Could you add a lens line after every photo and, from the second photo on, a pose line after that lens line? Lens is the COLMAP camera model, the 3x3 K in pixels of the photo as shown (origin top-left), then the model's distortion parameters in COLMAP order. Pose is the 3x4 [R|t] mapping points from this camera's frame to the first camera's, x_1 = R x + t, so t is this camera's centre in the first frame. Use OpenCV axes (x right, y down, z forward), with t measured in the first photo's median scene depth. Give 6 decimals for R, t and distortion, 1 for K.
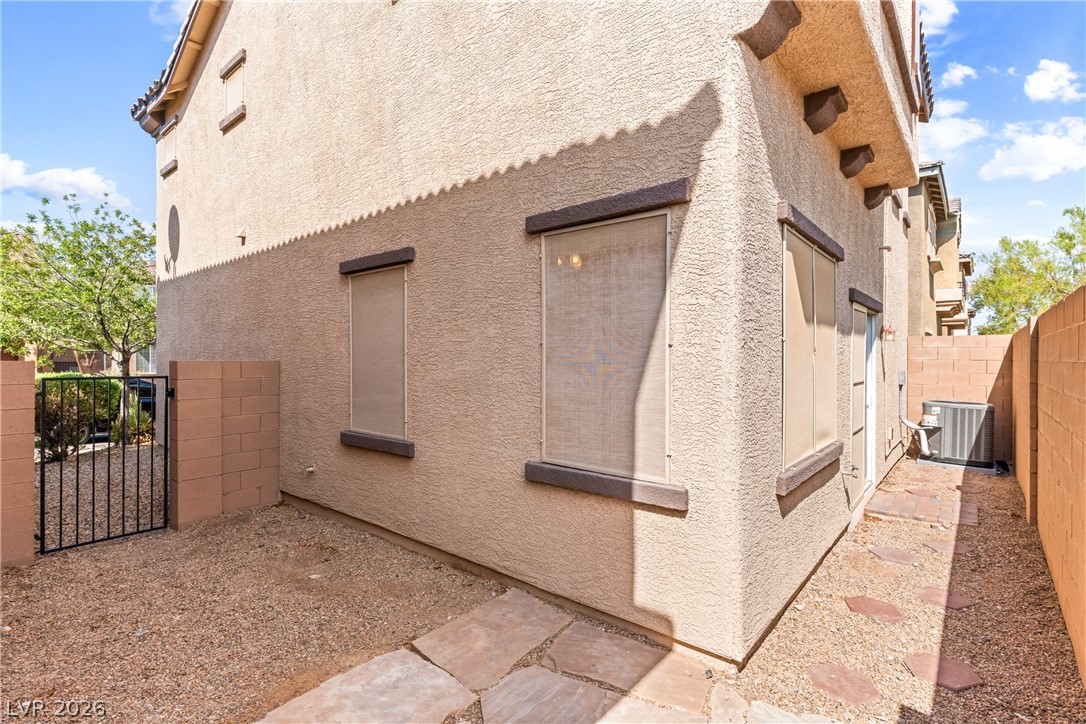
lens RADIAL K [[514.2, 0, 544.1], [0, 514.2, 358.8], [0, 0, 1]] dist [0.002379, 0.000970]
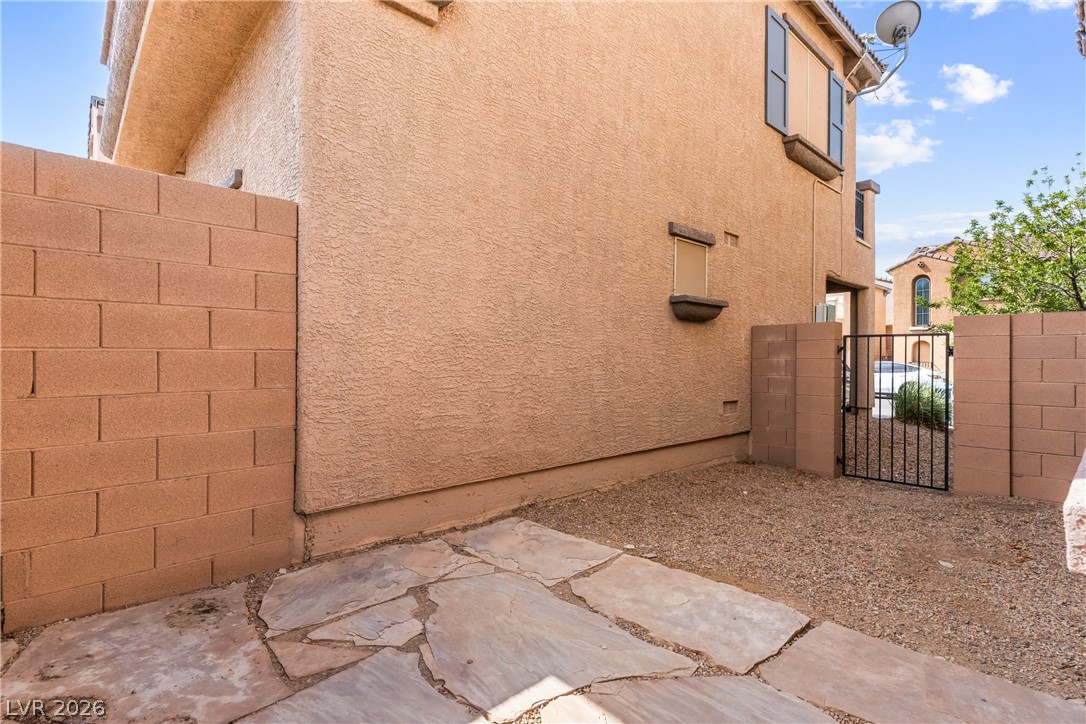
lens RADIAL K [[520.6, 0, 545.8], [0, 520.6, 359.5], [0, 0, 1]] dist [0.002661, 0.001077]
pose [[-0.125632, -0.001111, -0.992076, 0.478660], [-0.009128, 0.999958, 0.000036, 0.132608], [0.992035, 0.009060, -0.125637, 0.561993]]
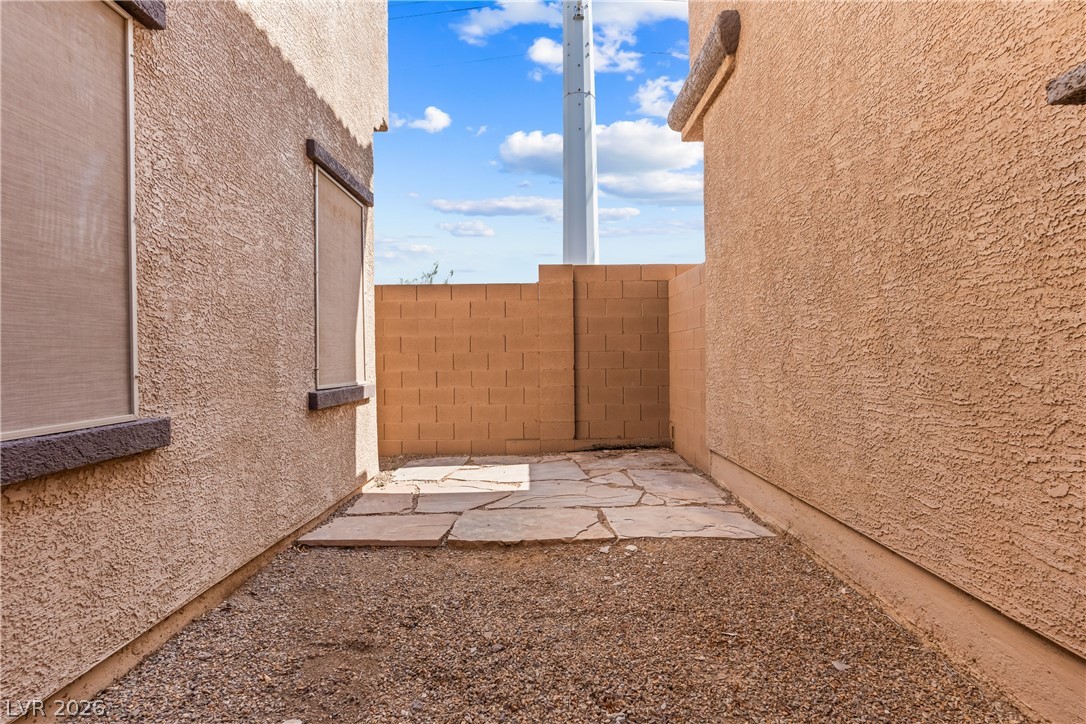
lens RADIAL K [[514.2, 0, 544.1], [0, 514.2, 358.8], [0, 0, 1]] dist [0.002379, 0.000970]
pose [[-0.636110, 0.005473, 0.771579, -1.042086], [0.013423, 0.999902, 0.003974, 0.137232], [-0.771481, 0.012885, -0.636121, 1.264481]]
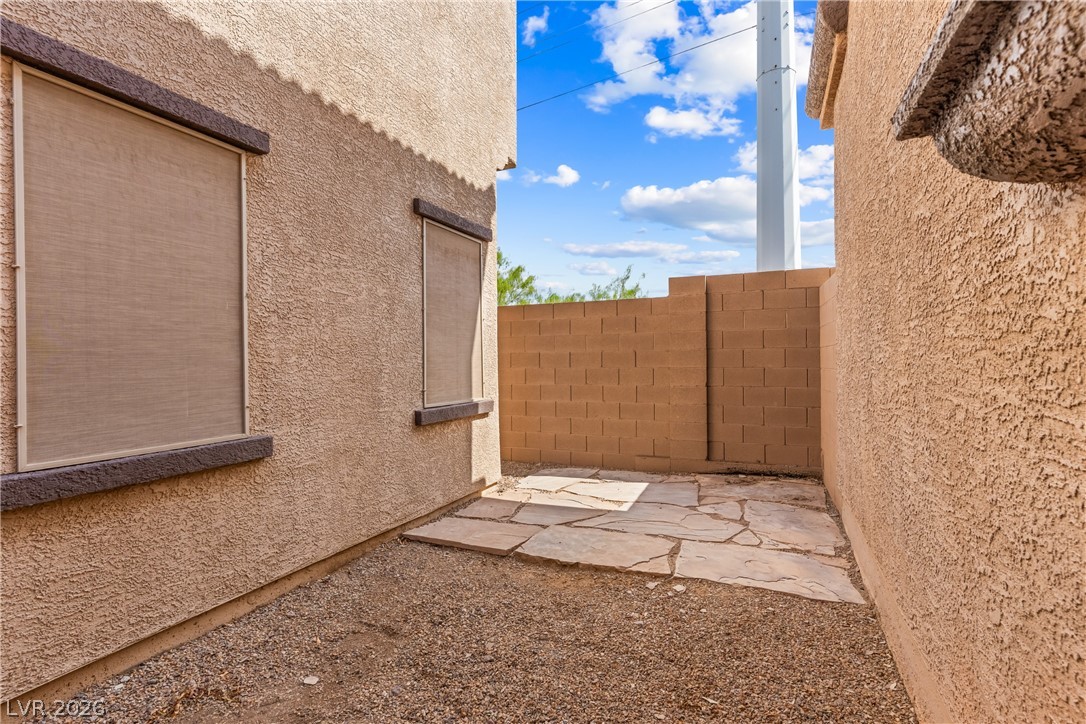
lens RADIAL K [[520.6, 0, 545.8], [0, 520.6, 359.5], [0, 0, 1]] dist [0.002661, 0.001077]
pose [[-0.280260, 0.003306, 0.959919, -1.216663], [0.013529, 0.999908, 0.000507, 0.087409], [-0.959829, 0.013129, -0.280279, 1.039244]]
